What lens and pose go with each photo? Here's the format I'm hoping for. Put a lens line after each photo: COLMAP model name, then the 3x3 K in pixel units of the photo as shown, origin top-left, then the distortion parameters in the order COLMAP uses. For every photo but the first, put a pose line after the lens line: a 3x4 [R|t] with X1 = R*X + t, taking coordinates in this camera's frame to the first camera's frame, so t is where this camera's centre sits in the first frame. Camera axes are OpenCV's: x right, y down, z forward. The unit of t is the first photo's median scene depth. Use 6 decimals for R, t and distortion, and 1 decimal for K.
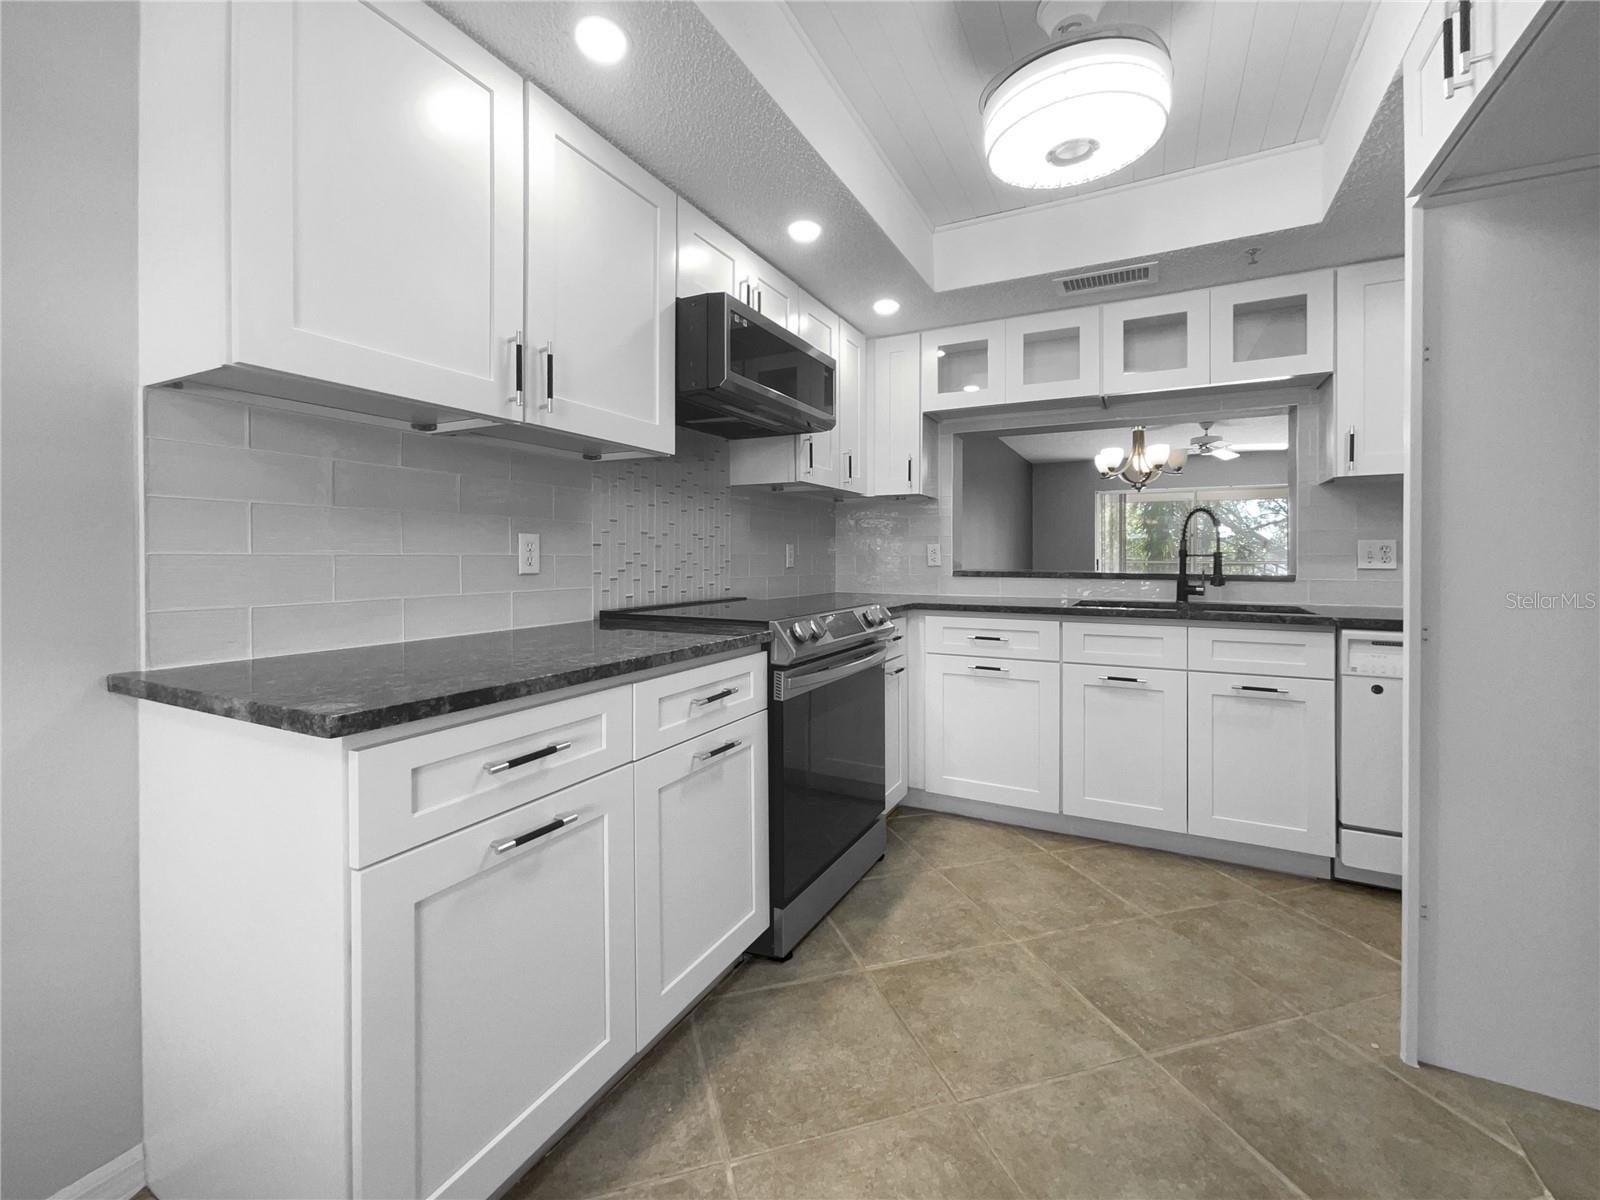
lens RADIAL K [[675.6, 0, 790.2], [0, 675.6, 565.9], [0, 0, 1]] dist [0.003753, 0.001260]
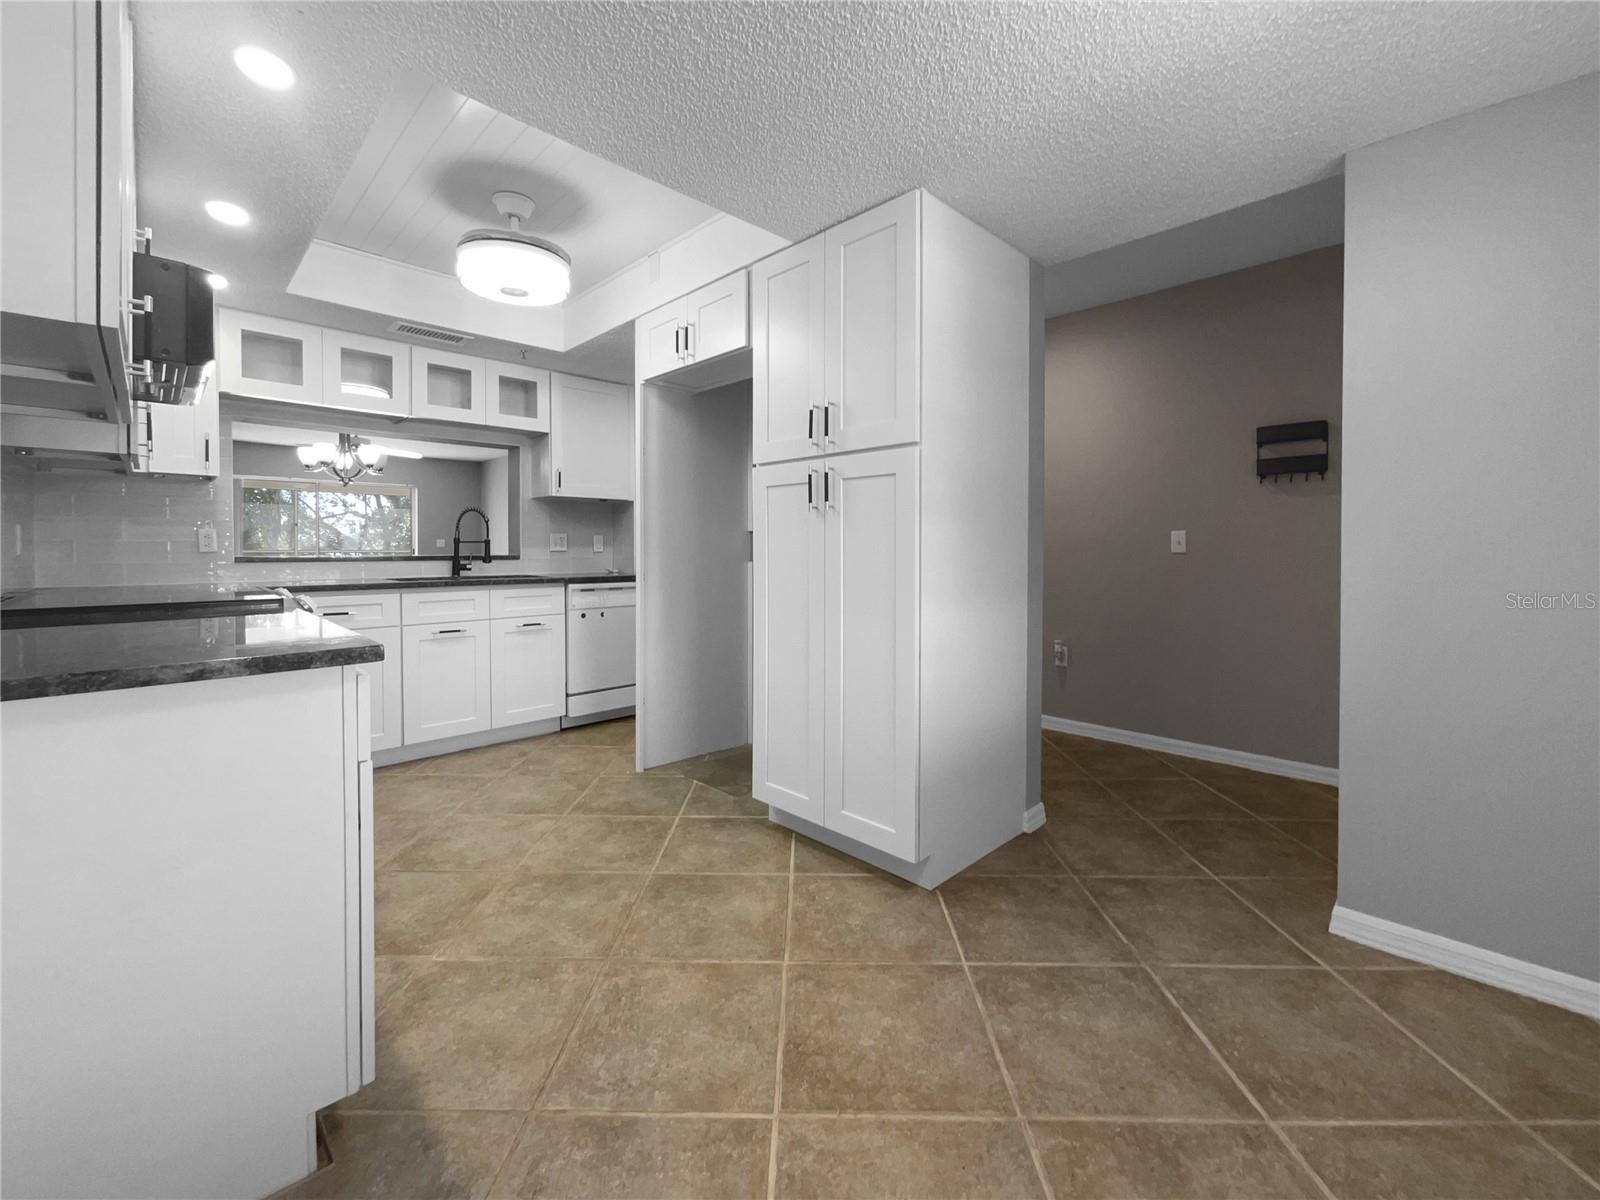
lens RADIAL K [[675.6, 0, 793.5], [0, 675.6, 589.8], [0, 0, 1]] dist [0.003753, 0.001260]
pose [[0.307512, -0.060667, 0.949608, -0.839260], [0.016383, 0.998155, 0.058464, 0.019529], [-0.951403, -0.002421, 0.307938, -0.125195]]
